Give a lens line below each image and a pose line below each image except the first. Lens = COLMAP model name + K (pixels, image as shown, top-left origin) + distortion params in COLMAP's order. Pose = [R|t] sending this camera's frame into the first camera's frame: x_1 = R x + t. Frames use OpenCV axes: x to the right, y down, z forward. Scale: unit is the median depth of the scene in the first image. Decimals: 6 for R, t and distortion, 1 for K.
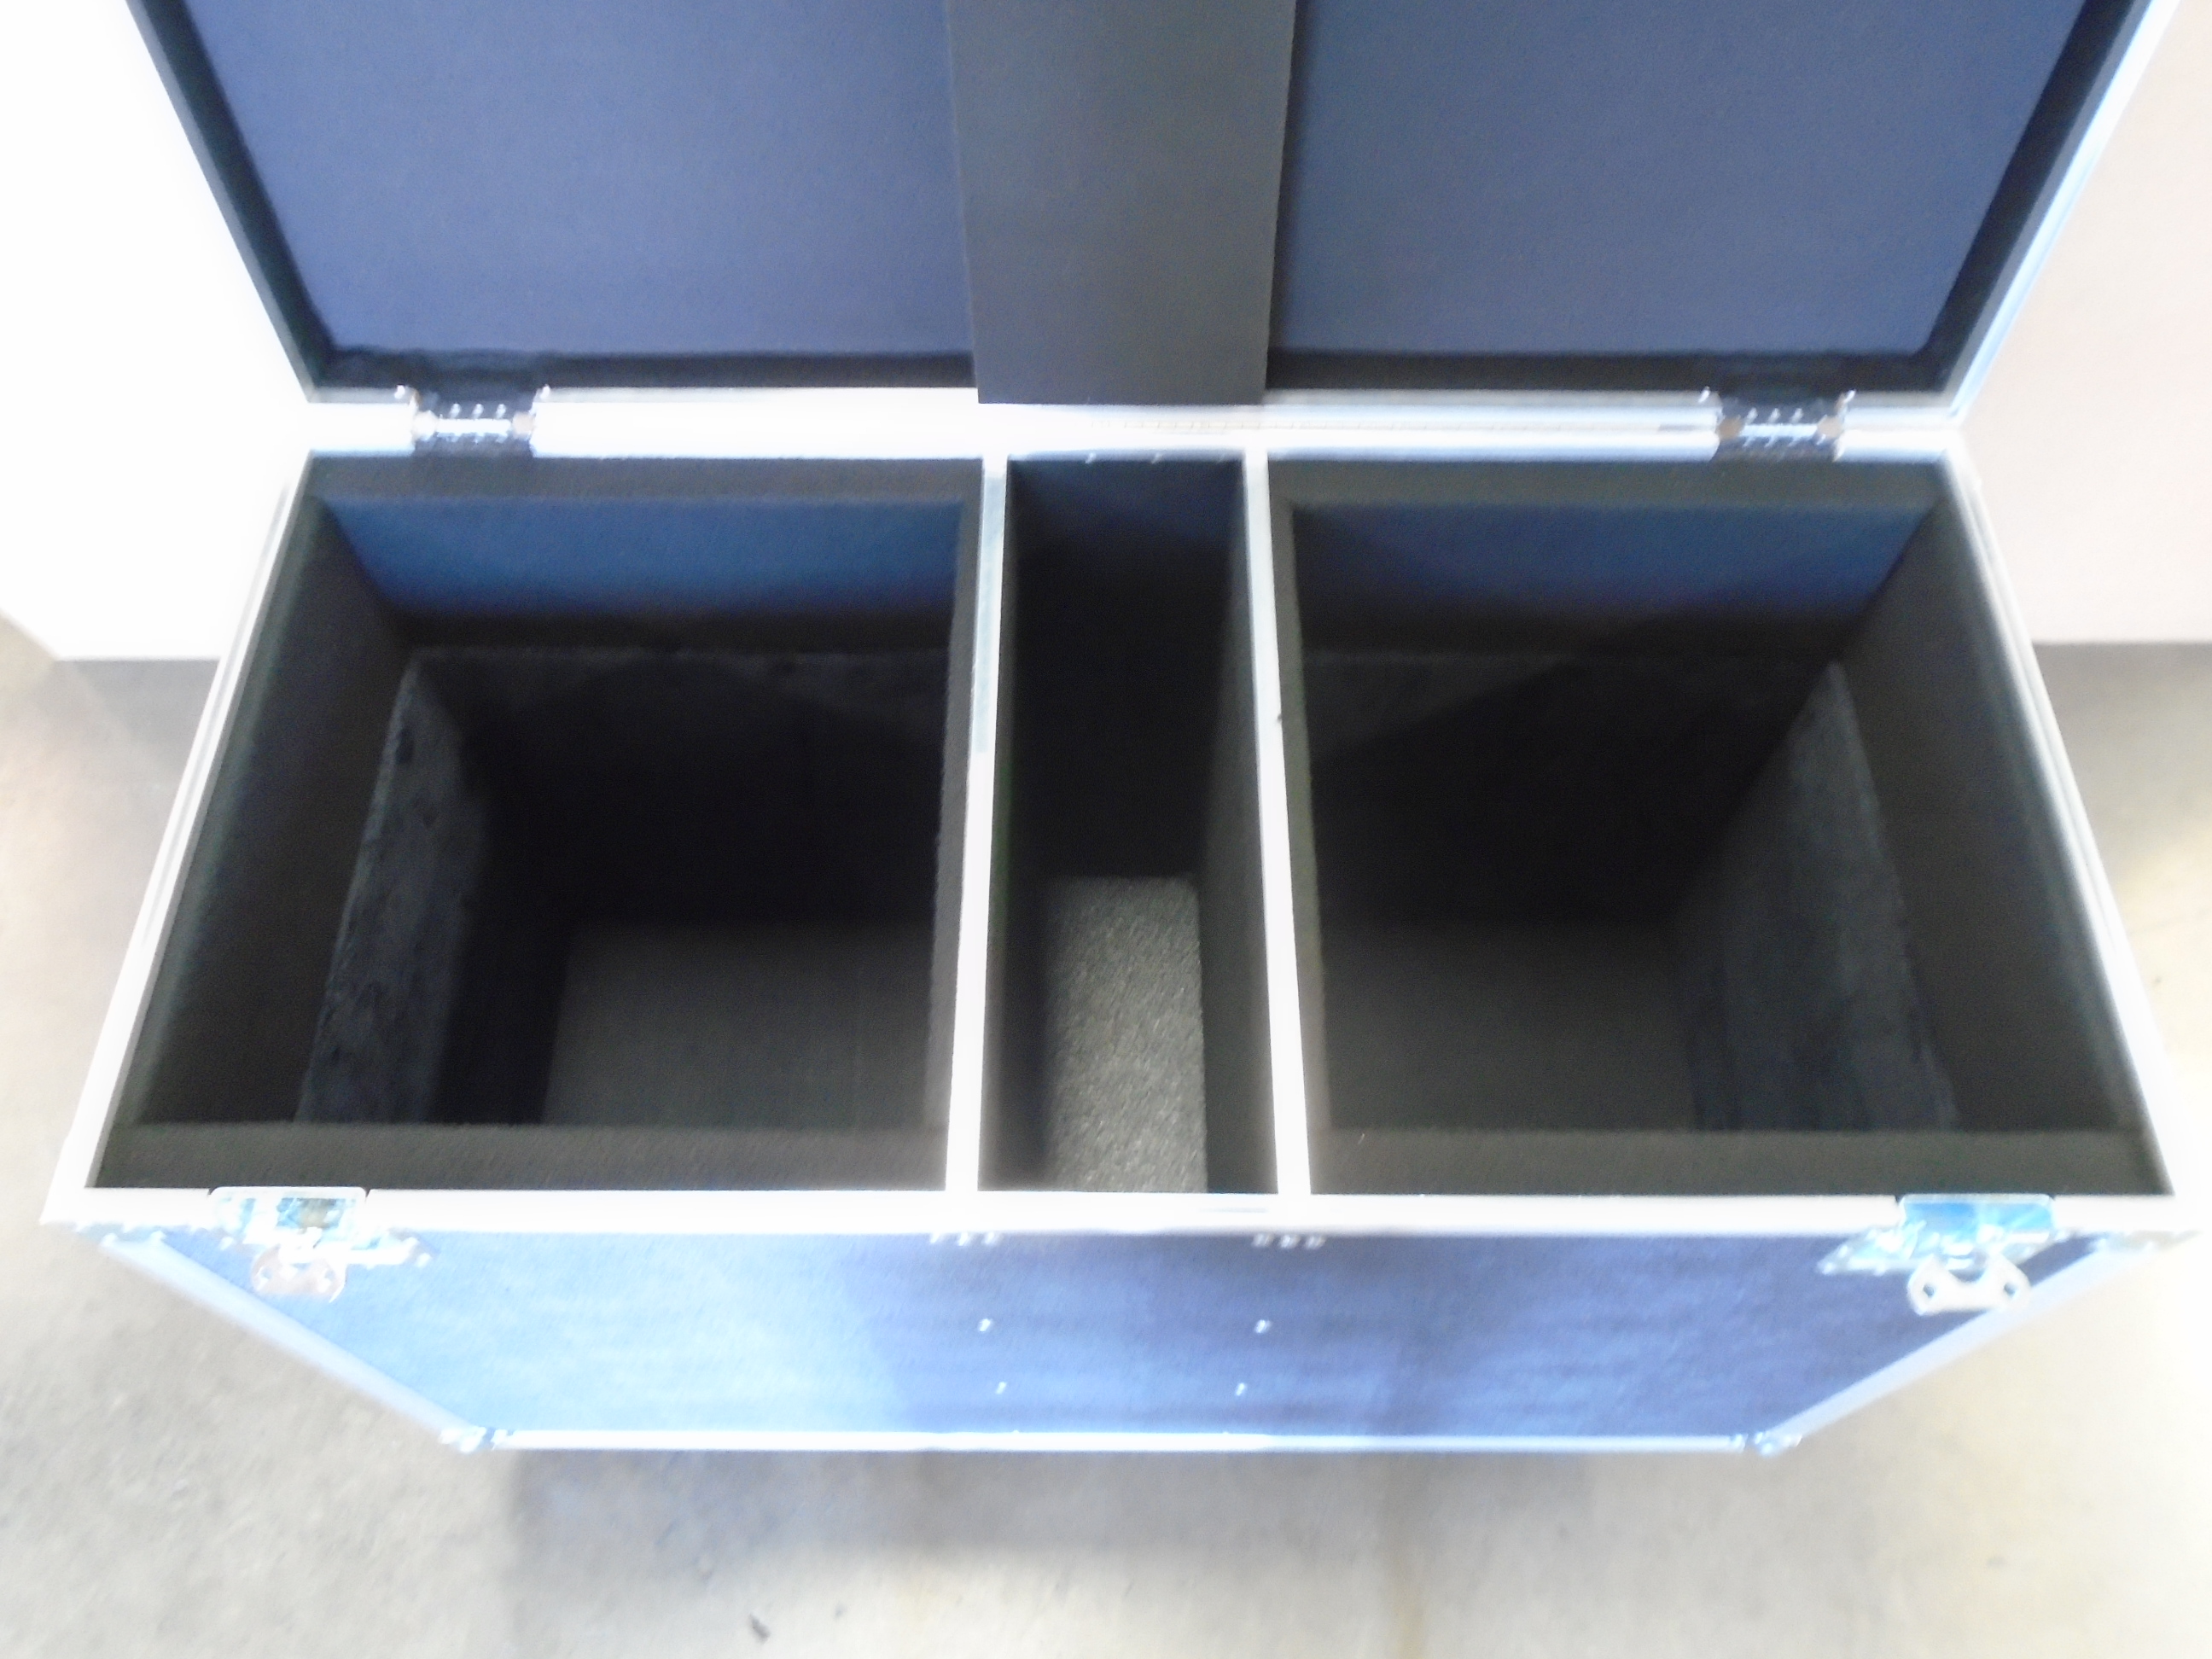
lens RADIAL K [[1721.9, 0, 1106.0], [0, 1721.9, 829.5], [0, 0, 1]] dist [-0.004903, -0.005798]
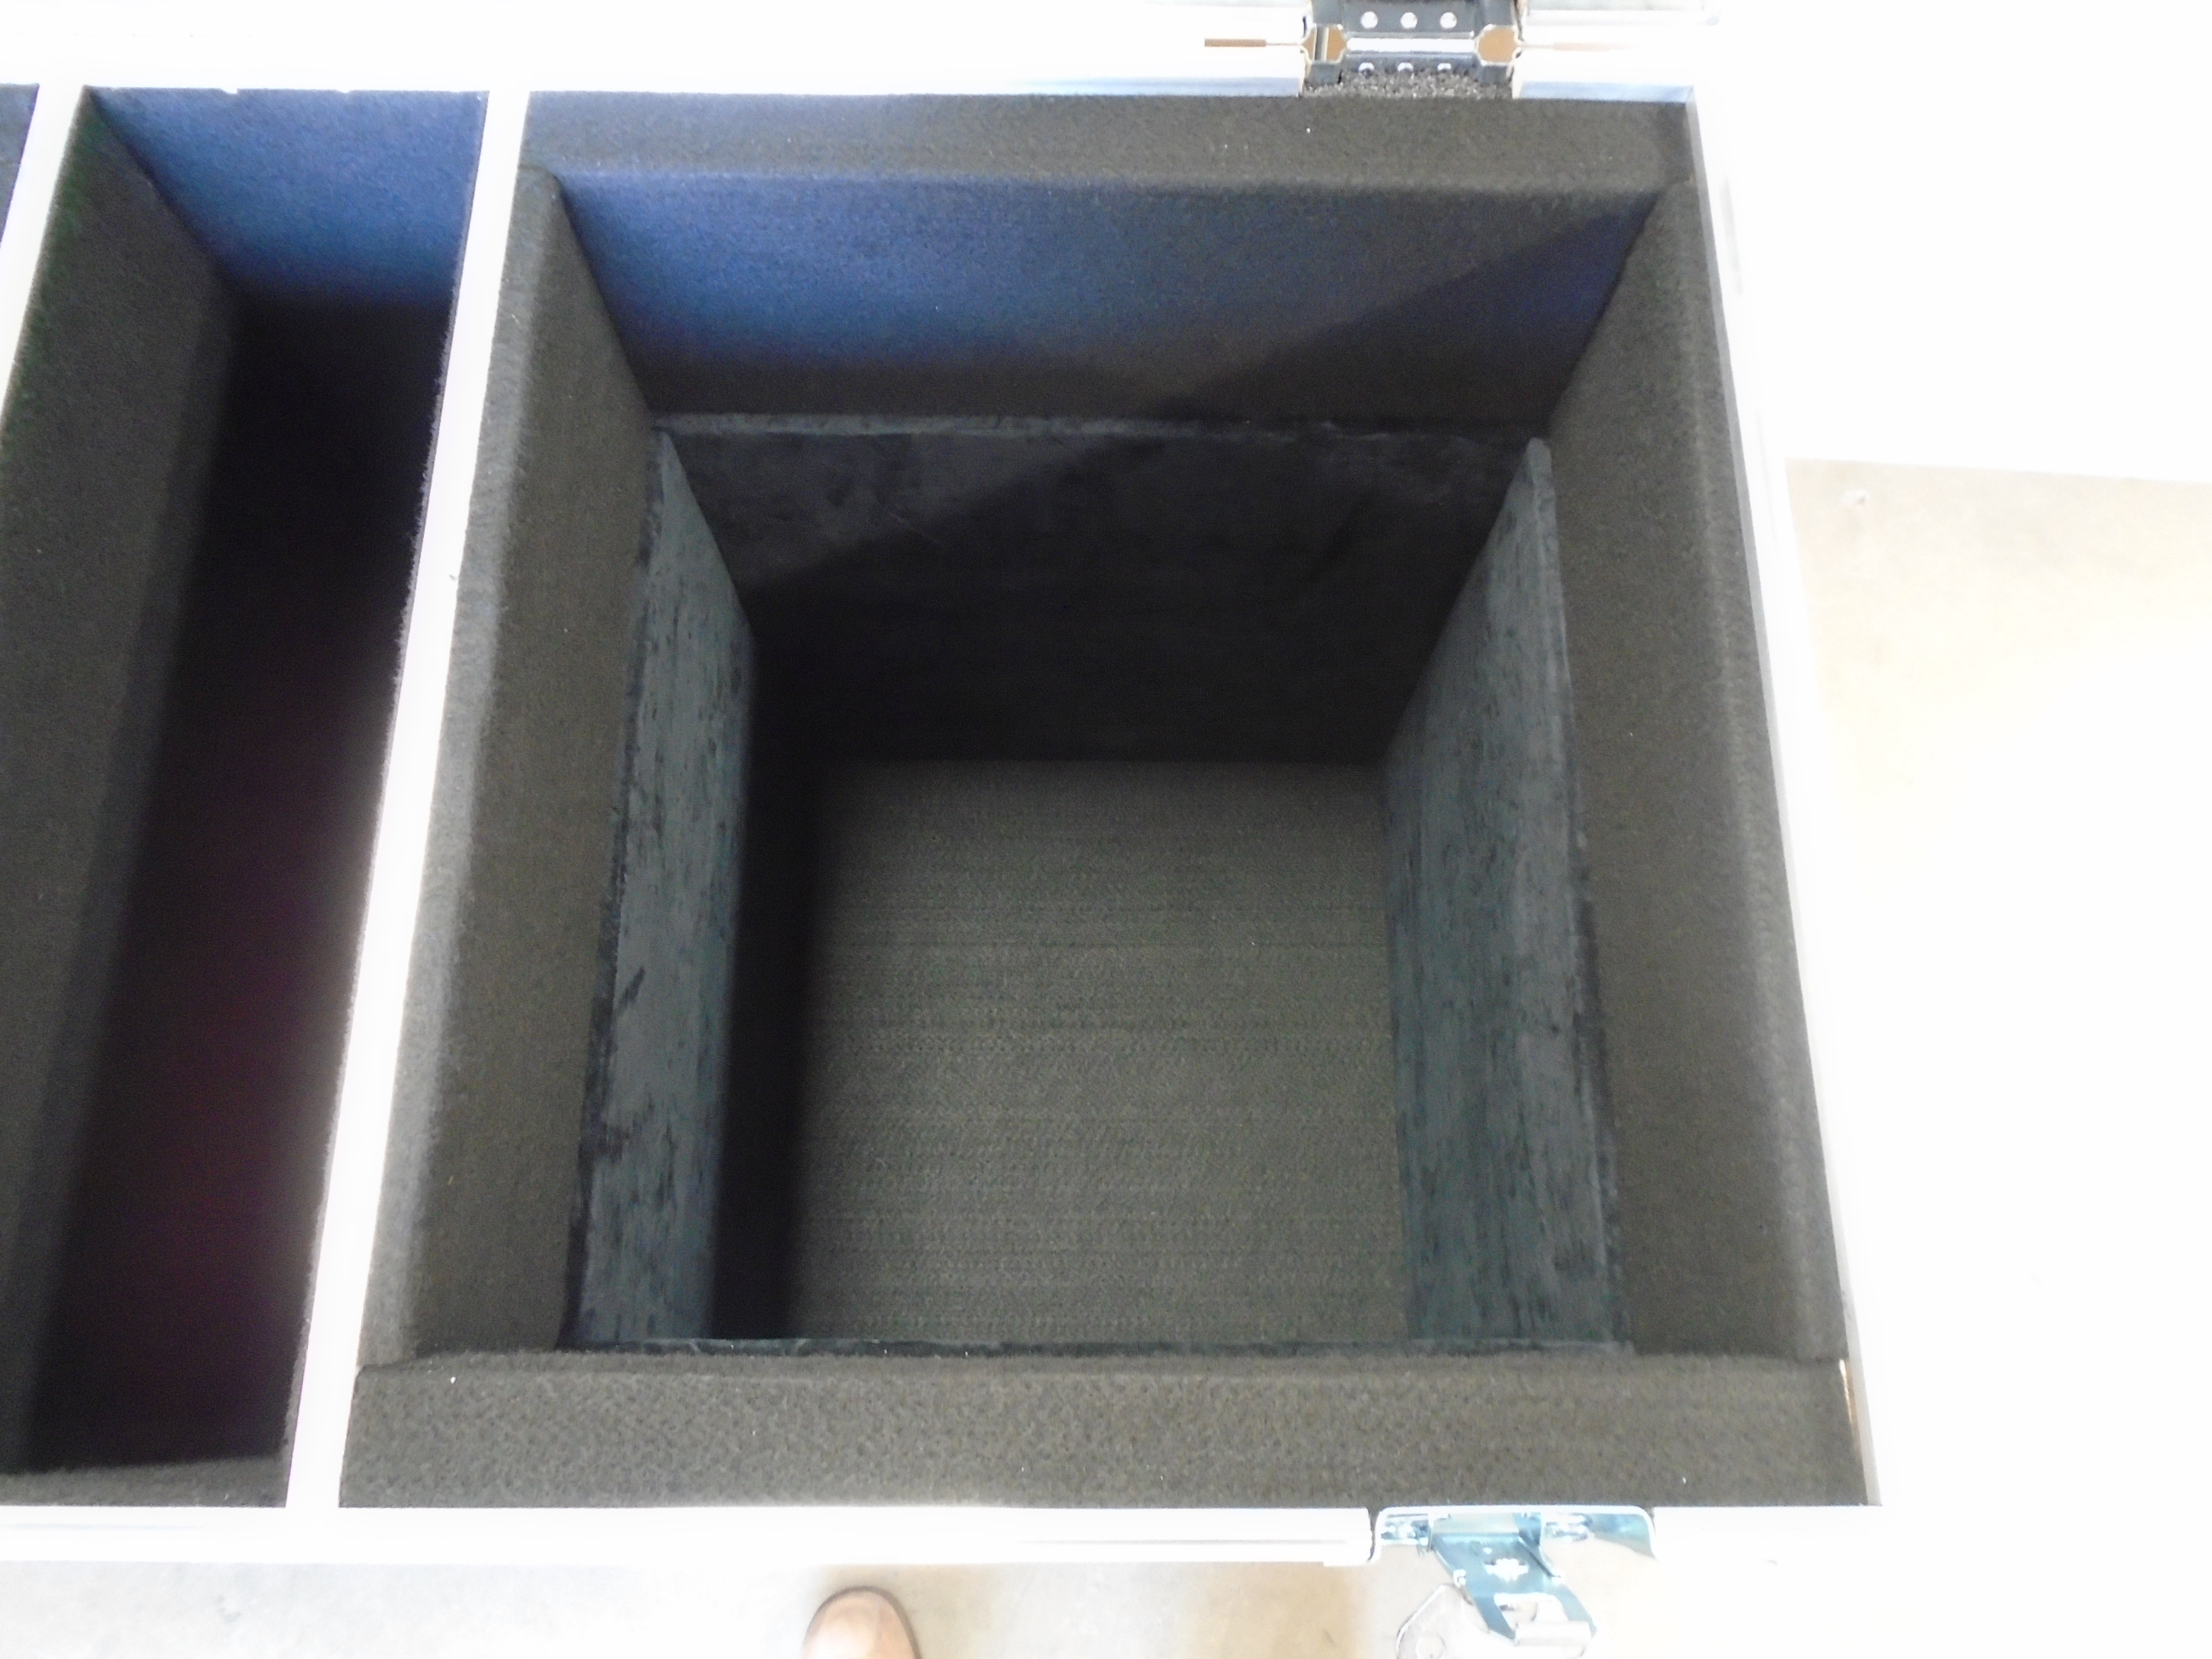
lens RADIAL K [[1721.9, 0, 1106.0], [0, 1721.9, 829.5], [0, 0, 1]] dist [-0.004903, -0.005798]
pose [[0.999967, 0.002686, 0.007618, 0.283459], [-0.004116, 0.980912, 0.194408, -0.085104], [-0.006951, -0.194433, 0.980891, 0.380700]]
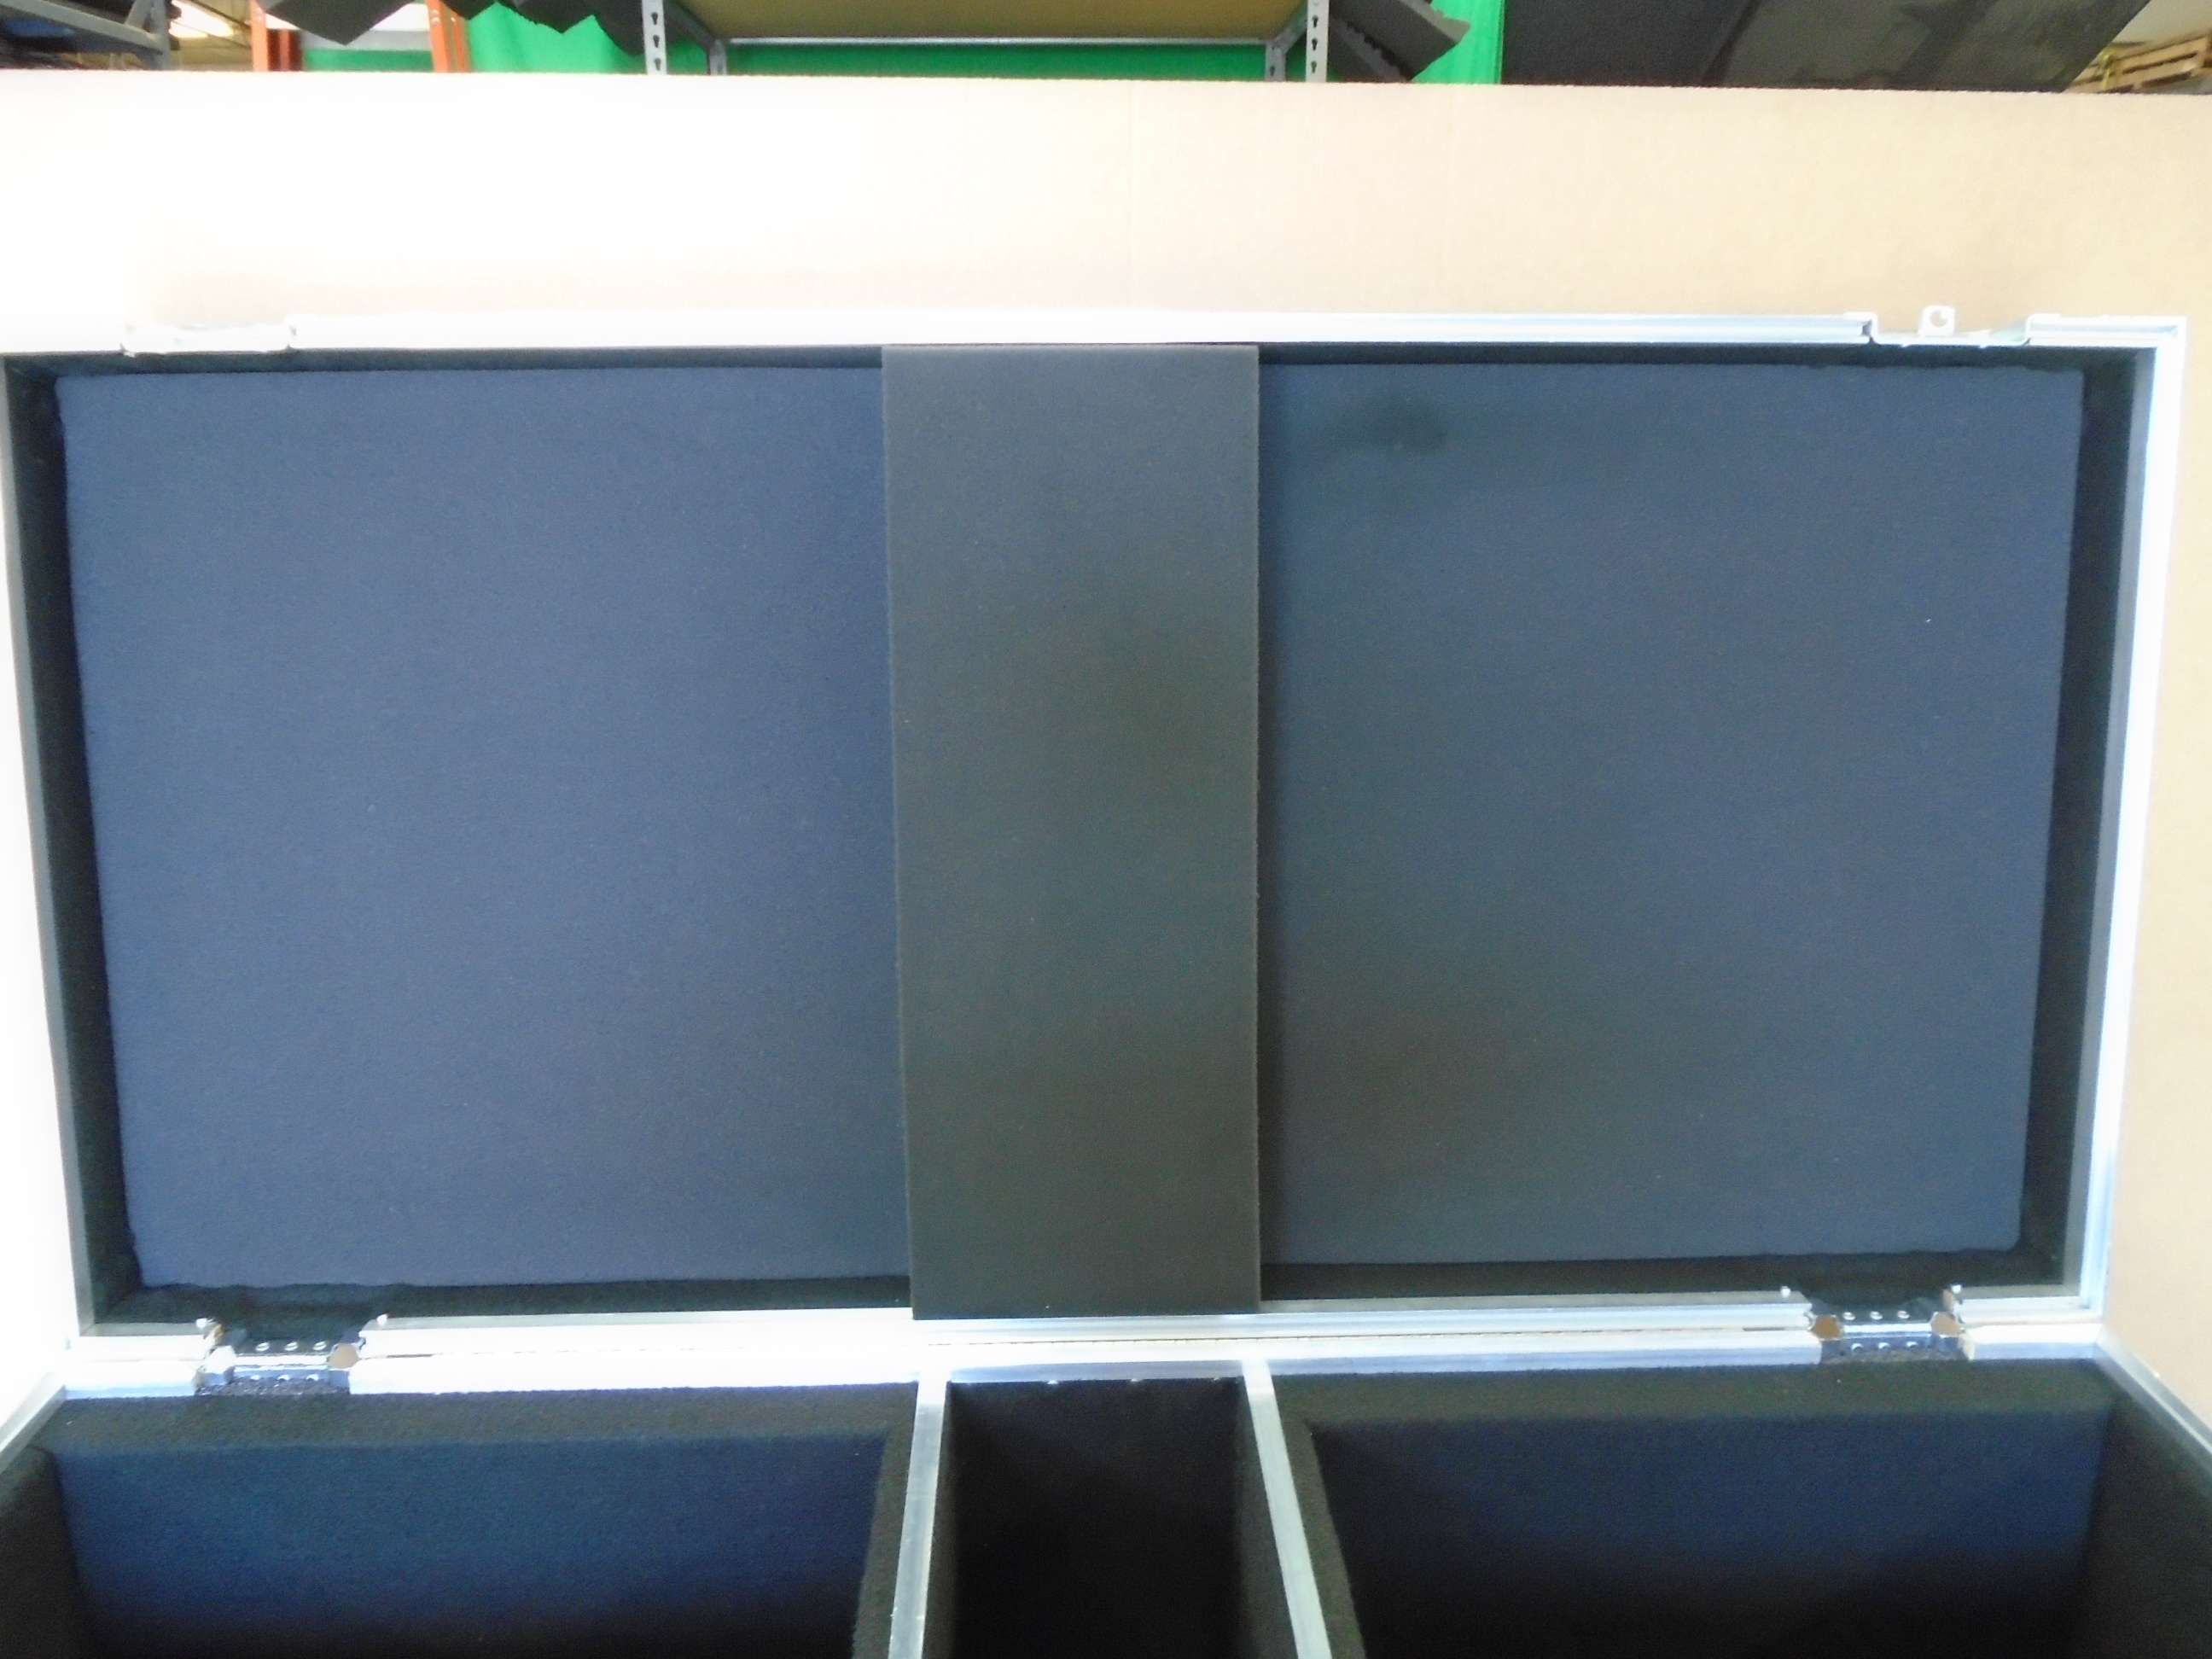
lens RADIAL K [[1721.9, 0, 1106.0], [0, 1721.9, 829.5], [0, 0, 1]] dist [-0.004903, -0.005798]
pose [[0.999327, -0.012924, 0.034344, -0.008034], [0.033089, 0.721980, -0.691122, 0.151514], [-0.015864, 0.691793, 0.721922, 0.245114]]
